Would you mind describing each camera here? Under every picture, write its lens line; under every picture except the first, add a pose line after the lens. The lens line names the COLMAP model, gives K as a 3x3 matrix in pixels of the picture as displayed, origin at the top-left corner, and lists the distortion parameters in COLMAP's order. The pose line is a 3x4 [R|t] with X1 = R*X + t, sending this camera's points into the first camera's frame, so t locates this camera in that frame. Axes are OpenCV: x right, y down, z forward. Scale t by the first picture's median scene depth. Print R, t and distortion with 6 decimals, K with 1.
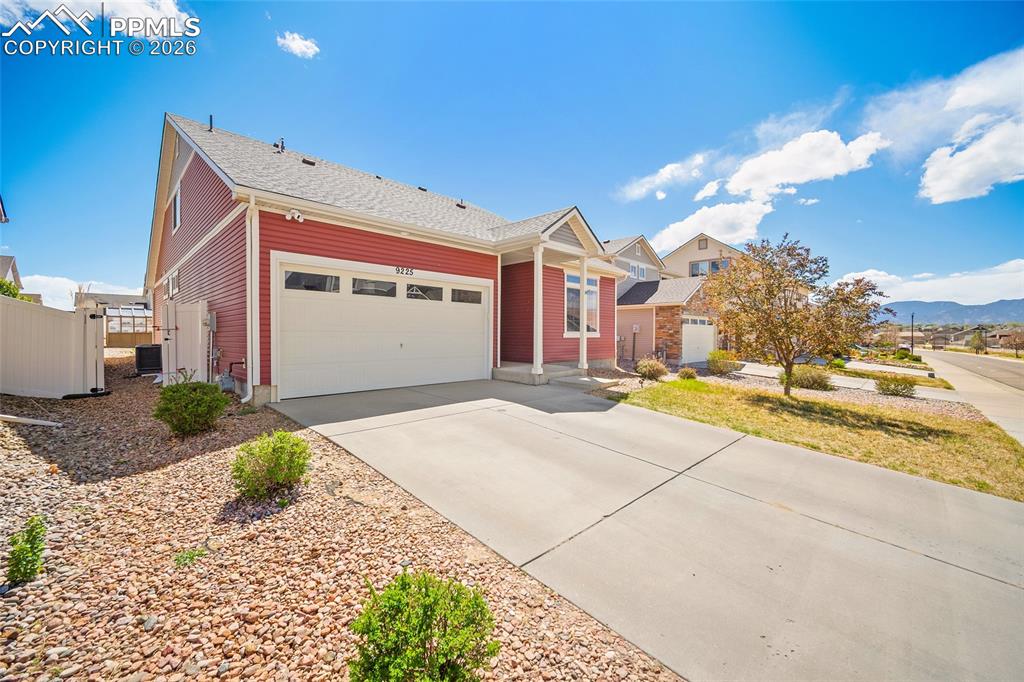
lens RADIAL K [[404.3, 0, 512.4], [0, 404.3, 337.7], [0, 0, 1]] dist [0.000632, -0.000851]
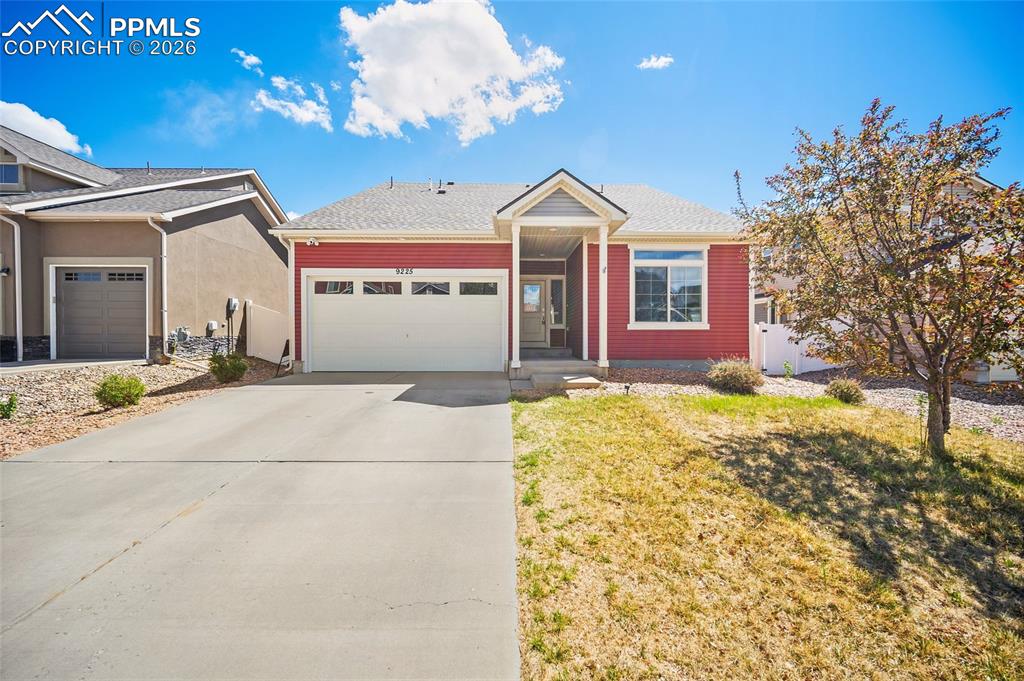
lens RADIAL K [[404.3, 0, 514.7], [0, 404.3, 340.9], [0, 0, 1]] dist [0.000632, -0.000851]
pose [[0.712216, 0.005934, -0.701936, 0.761896], [-0.004968, 0.999982, 0.003413, 0.030063], [0.701943, 0.001056, 0.712232, 0.383053]]
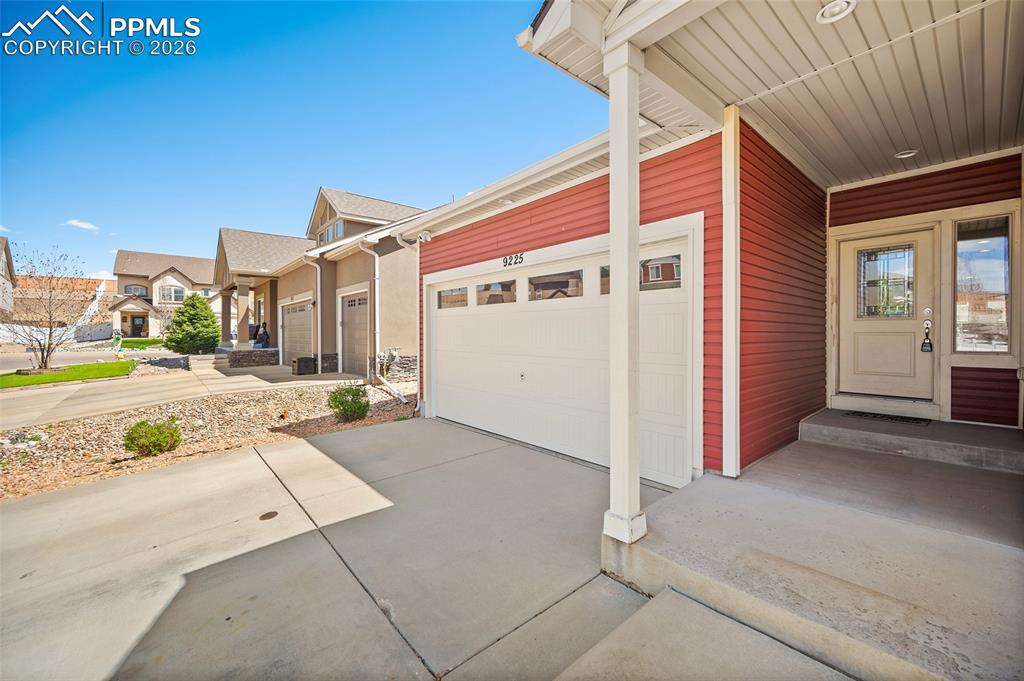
lens RADIAL K [[404.3, 0, 527.6], [0, 404.3, 337.7], [0, 0, 1]] dist [0.000632, -0.000851]
pose [[-0.066527, 0.002140, -0.997782, 0.358903], [-0.012173, 0.999922, 0.002956, -0.043068], [0.997710, 0.012343, -0.066496, 1.040858]]
